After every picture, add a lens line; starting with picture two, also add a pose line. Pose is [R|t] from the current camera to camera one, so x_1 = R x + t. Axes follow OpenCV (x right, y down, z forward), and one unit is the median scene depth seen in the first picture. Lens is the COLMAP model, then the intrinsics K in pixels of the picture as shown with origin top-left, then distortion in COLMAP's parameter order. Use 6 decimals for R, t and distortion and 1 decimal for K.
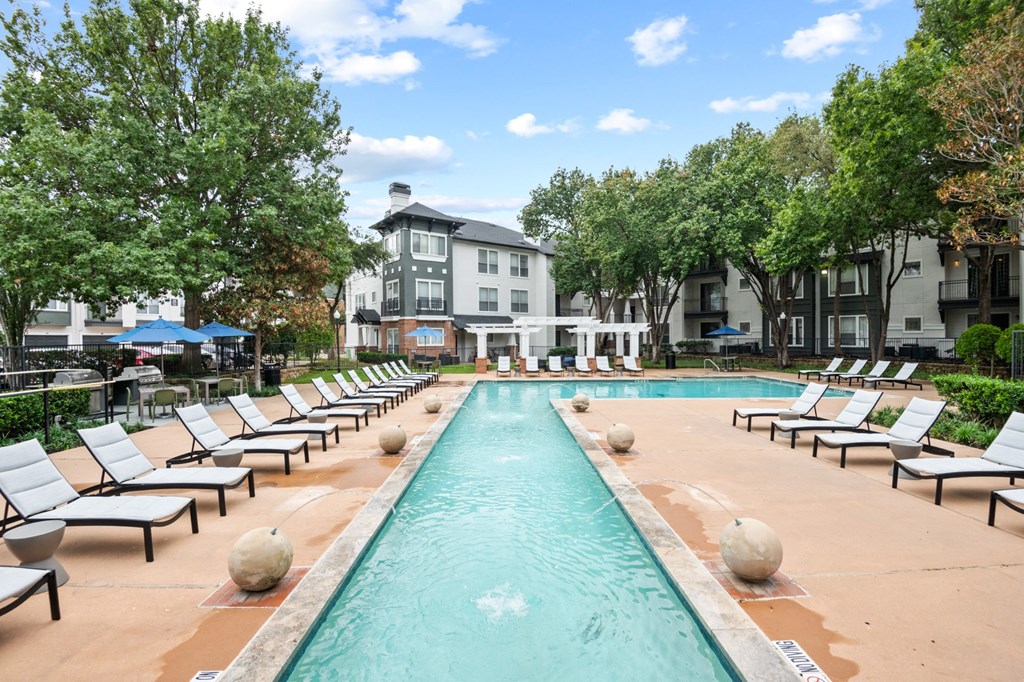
lens RADIAL K [[527.7, 0, 510.0], [0, 527.7, 343.1], [0, 0, 1]] dist [0.003190, -0.000063]
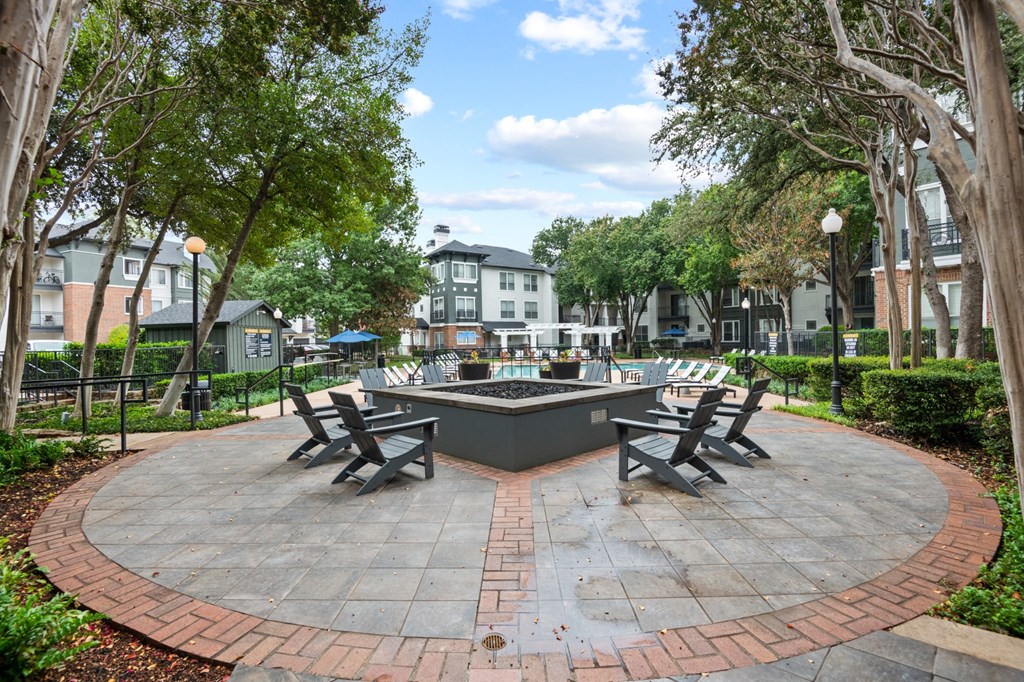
lens RADIAL K [[527.7, 0, 511.5], [0, 527.7, 342.4], [0, 0, 1]] dist [0.003190, -0.000063]
pose [[0.999564, -0.010481, -0.027597, 0.005452], [0.010422, 0.999943, -0.002280, 0.004013], [0.027619, 0.001991, 0.999617, -0.370897]]
